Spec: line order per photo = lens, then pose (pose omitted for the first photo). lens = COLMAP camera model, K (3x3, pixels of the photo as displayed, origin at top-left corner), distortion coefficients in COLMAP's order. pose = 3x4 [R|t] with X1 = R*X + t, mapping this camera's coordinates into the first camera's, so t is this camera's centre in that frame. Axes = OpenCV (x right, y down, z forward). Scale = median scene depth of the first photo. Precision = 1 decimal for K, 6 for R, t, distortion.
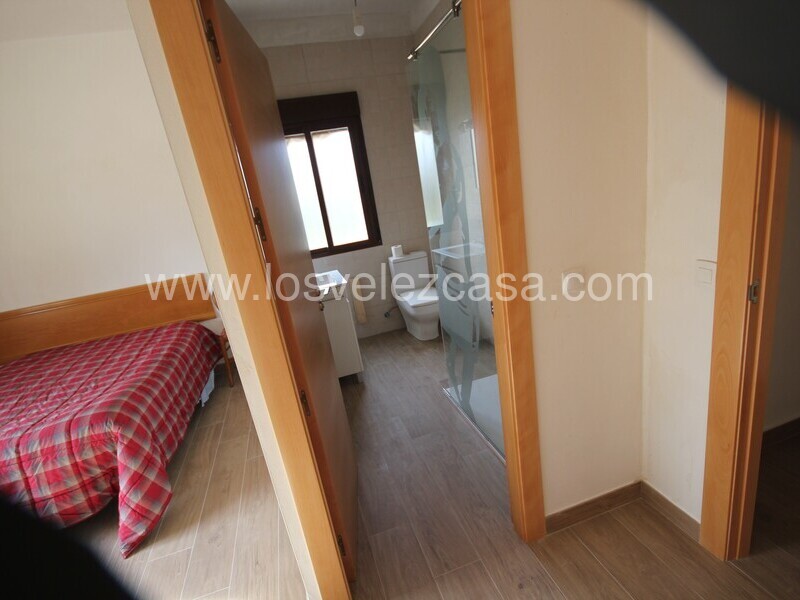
lens RADIAL K [[416.9, 0, 400.0], [0, 416.9, 300.0], [0, 0, 1]] dist [0.000922, 0.000398]
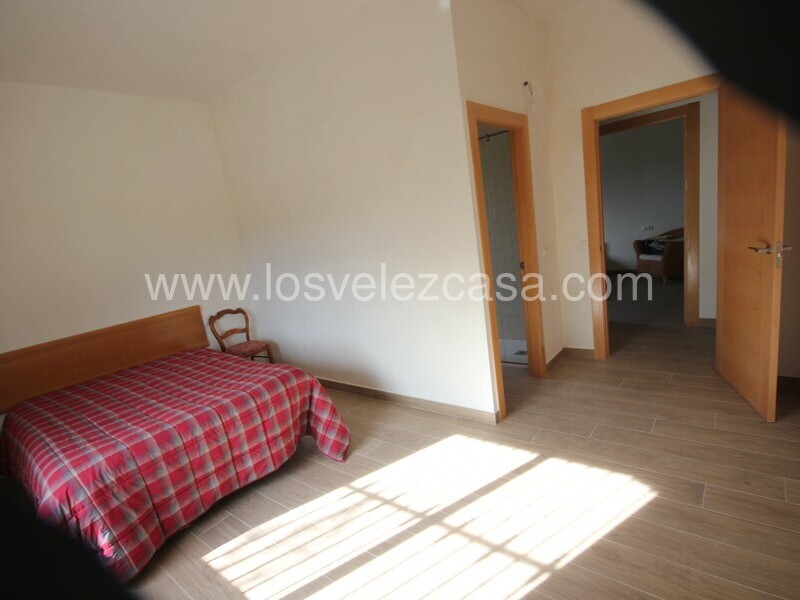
lens RADIAL K [[416.9, 0, 400.0], [0, 416.9, 300.0], [0, 0, 1]] dist [0.000922, 0.000398]
pose [[0.827130, -0.067952, 0.557888, -1.025406], [0.168288, 0.977062, -0.130497, 0.247052], [-0.536223, 0.201823, 0.819592, -0.297949]]
